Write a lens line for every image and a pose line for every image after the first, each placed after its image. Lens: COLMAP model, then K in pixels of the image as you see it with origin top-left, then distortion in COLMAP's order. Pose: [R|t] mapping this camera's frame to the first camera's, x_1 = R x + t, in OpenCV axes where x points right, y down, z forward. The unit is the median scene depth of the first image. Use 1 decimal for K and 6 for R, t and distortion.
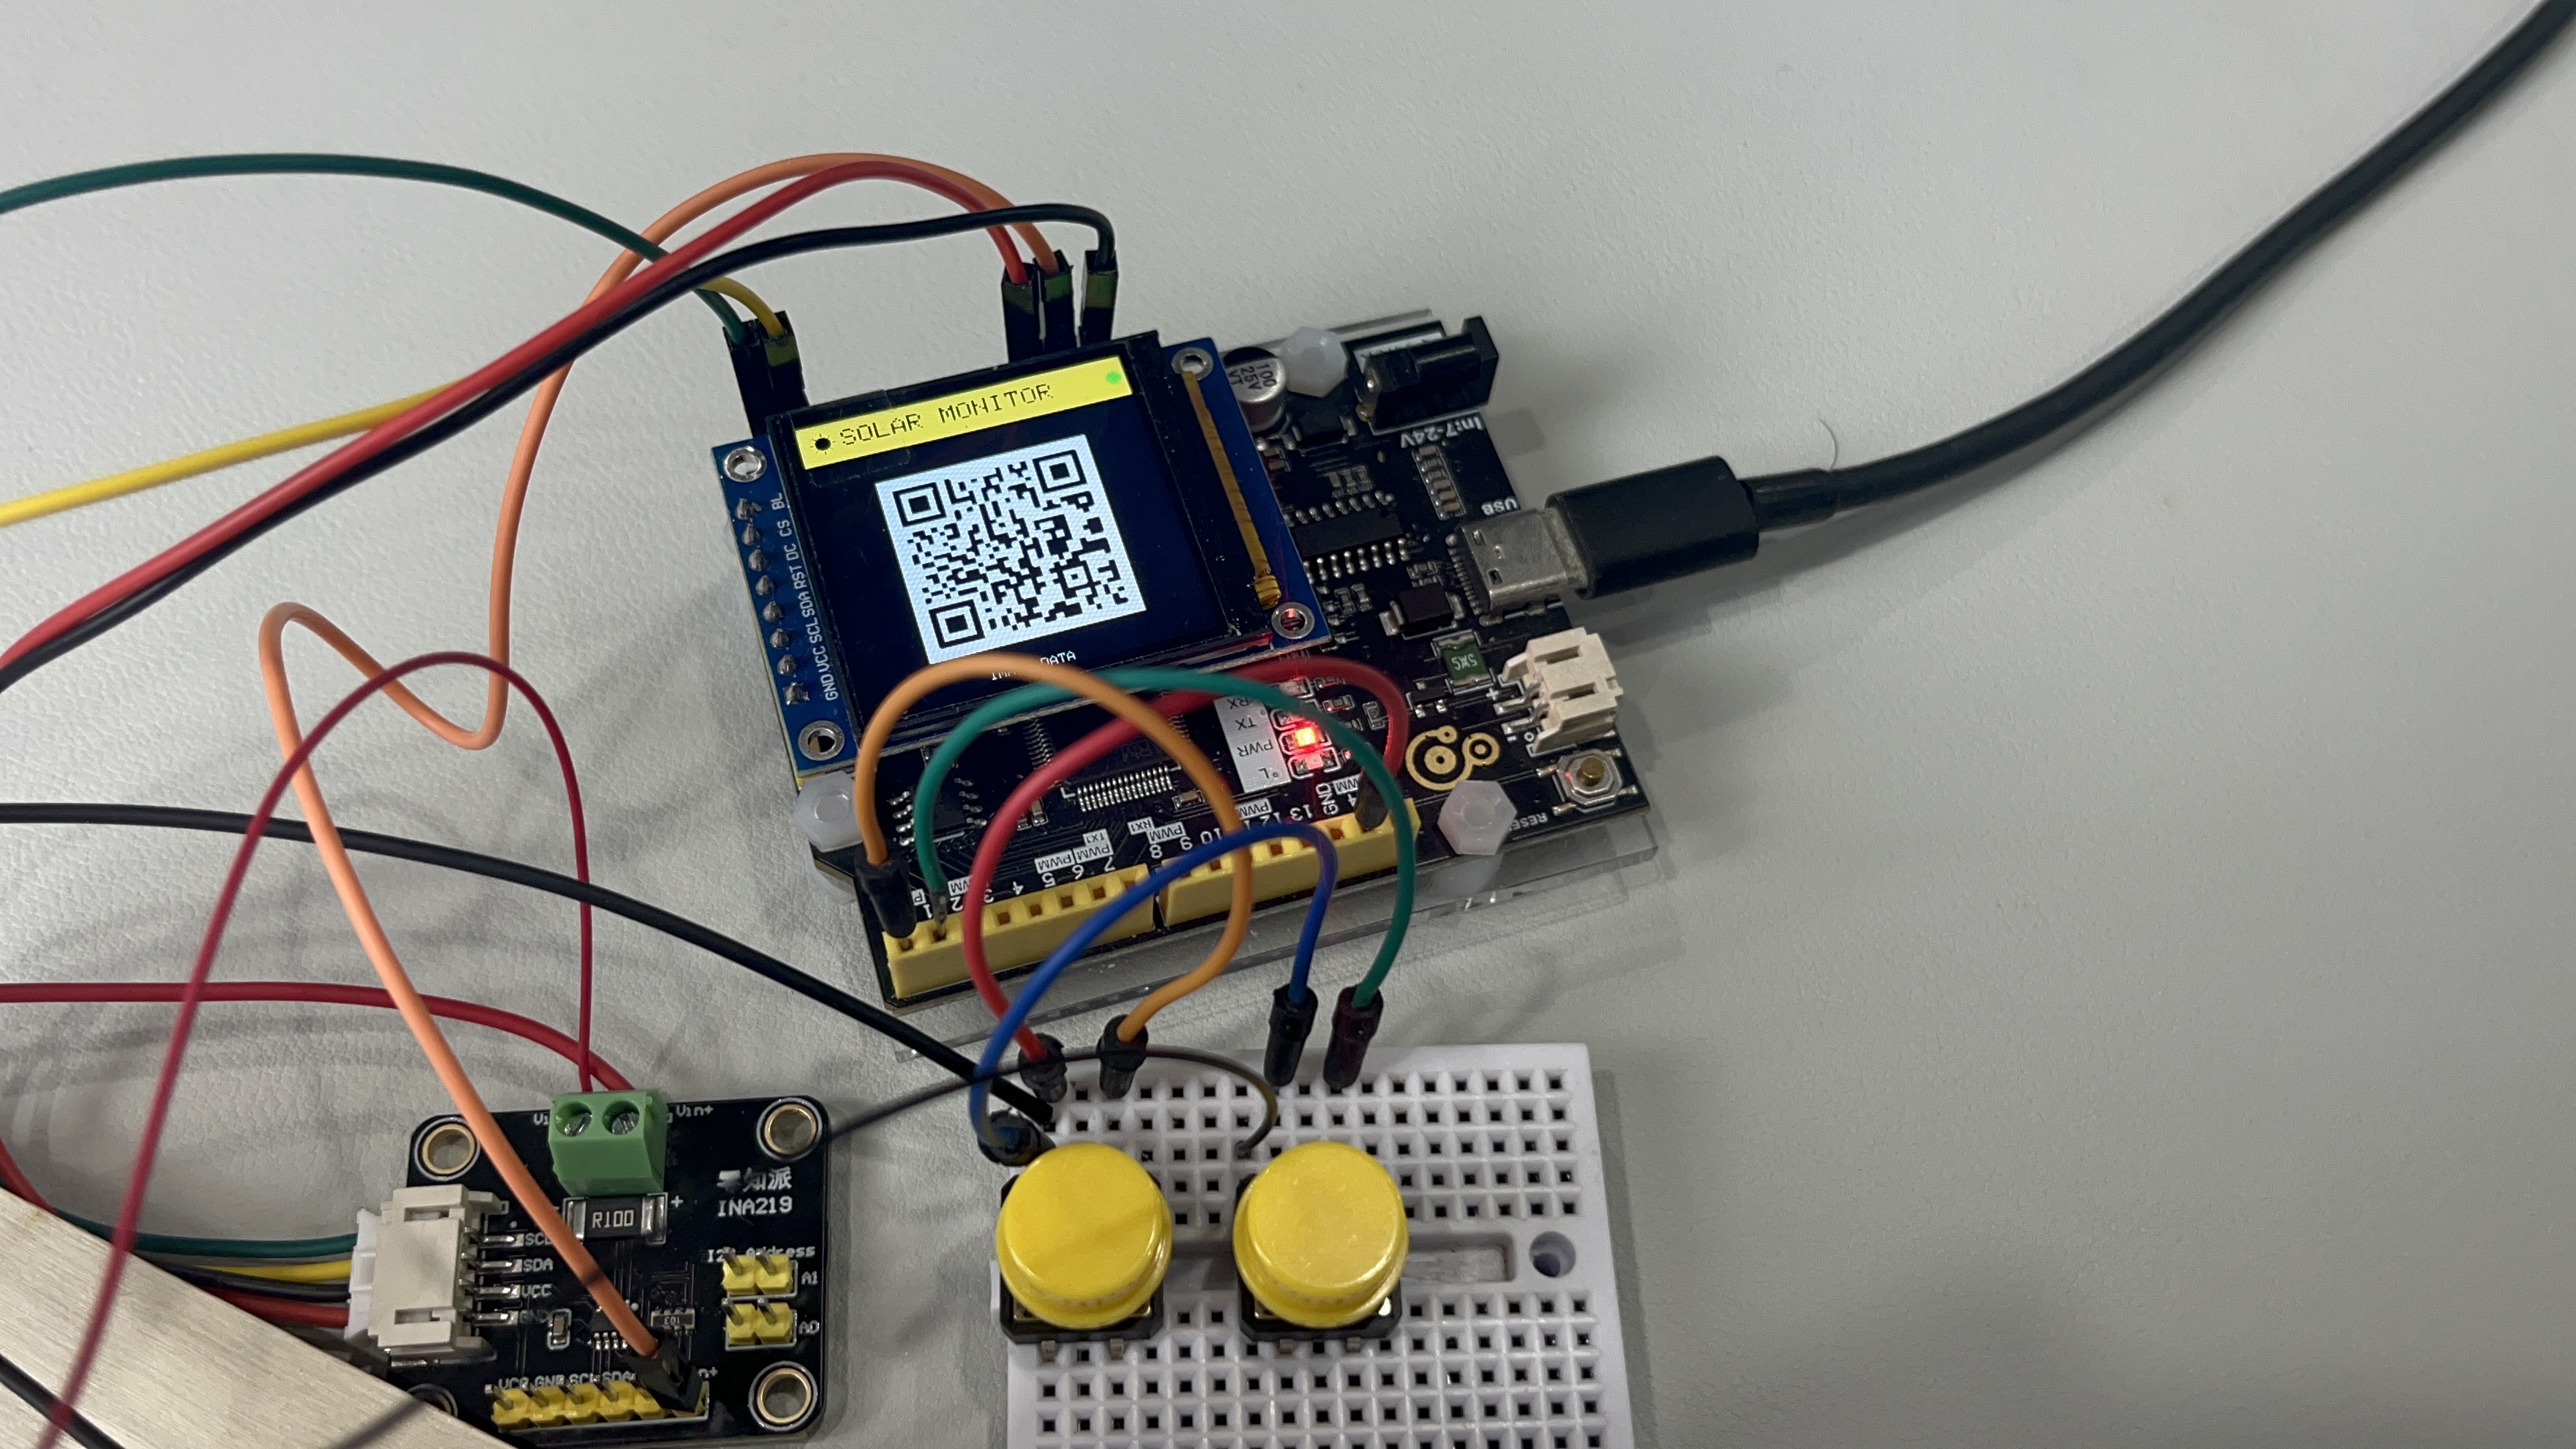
lens RADIAL K [[2326.6, 0, 1276.3], [0, 2326.6, 696.7], [0, 0, 1]] dist [0.072345, 0.002446]
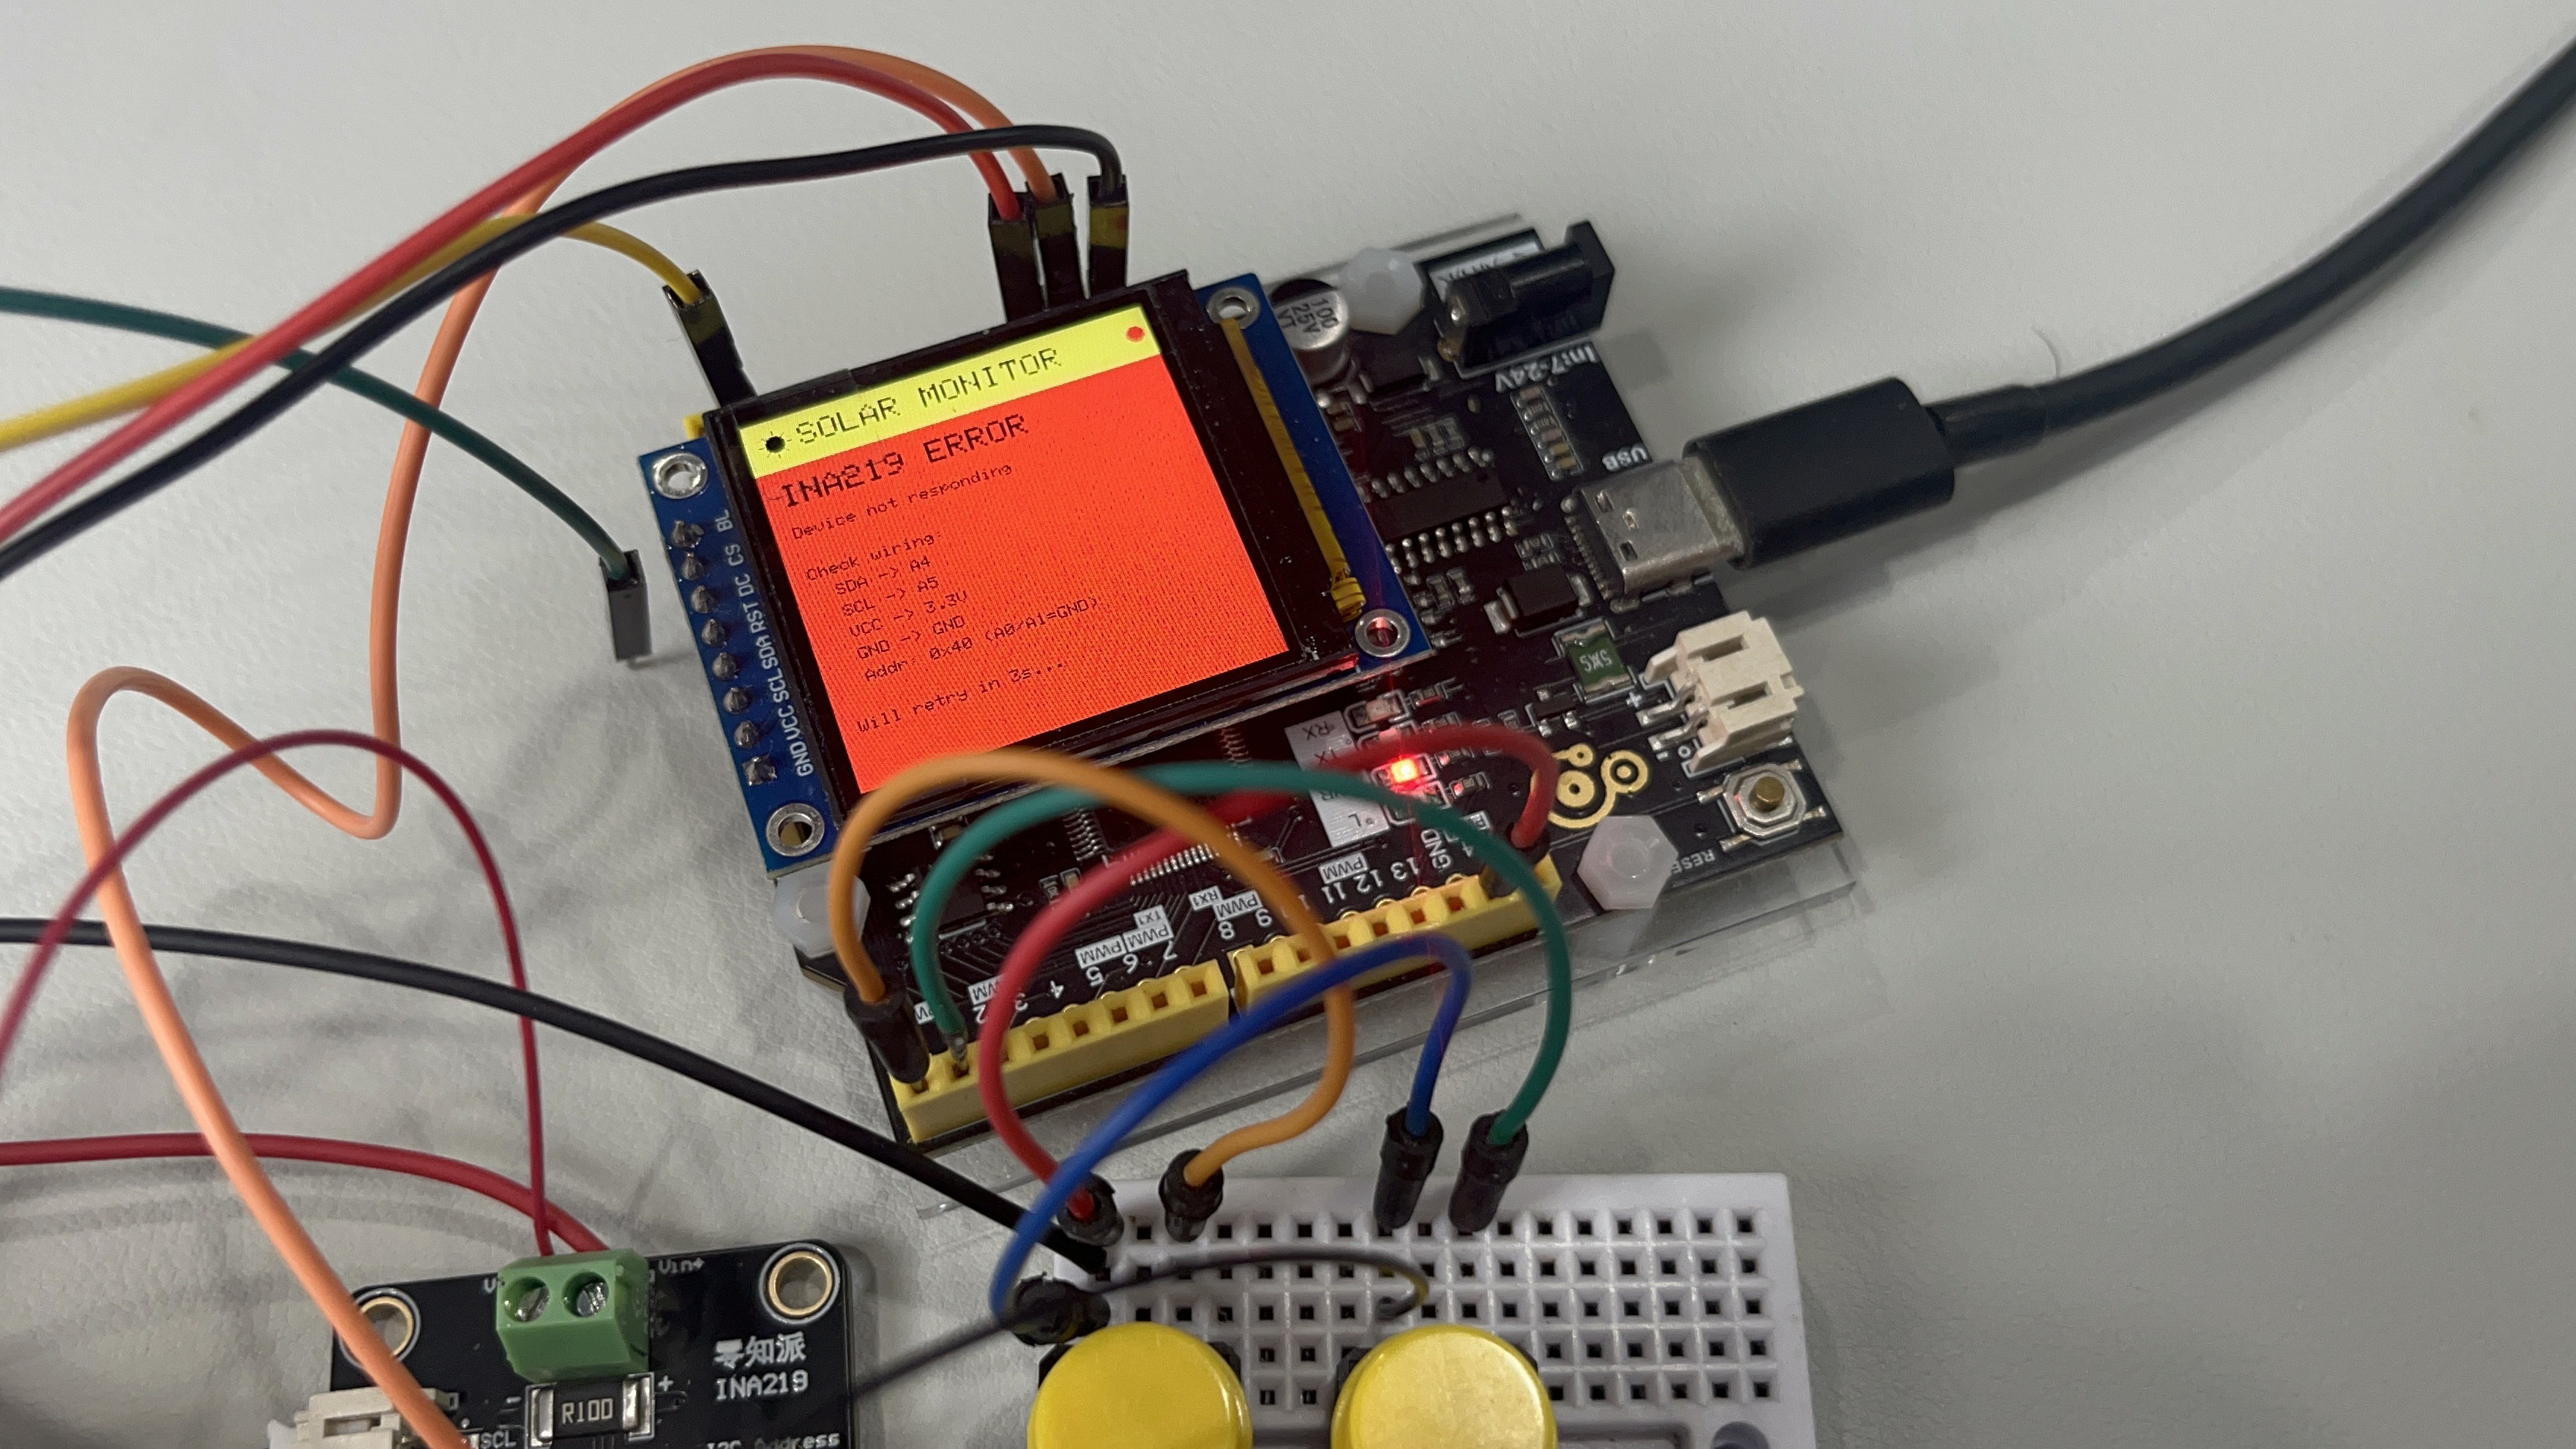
lens RADIAL K [[2336.4, 0, 1260.3], [0, 2336.4, 697.8], [0, 0, 1]] dist [0.084016, 0.006561]
pose [[0.997867, -0.059981, -0.025752, -0.014222], [0.061237, 0.996813, 0.051135, -0.050502], [0.022603, -0.052603, 0.998360, 0.195862]]
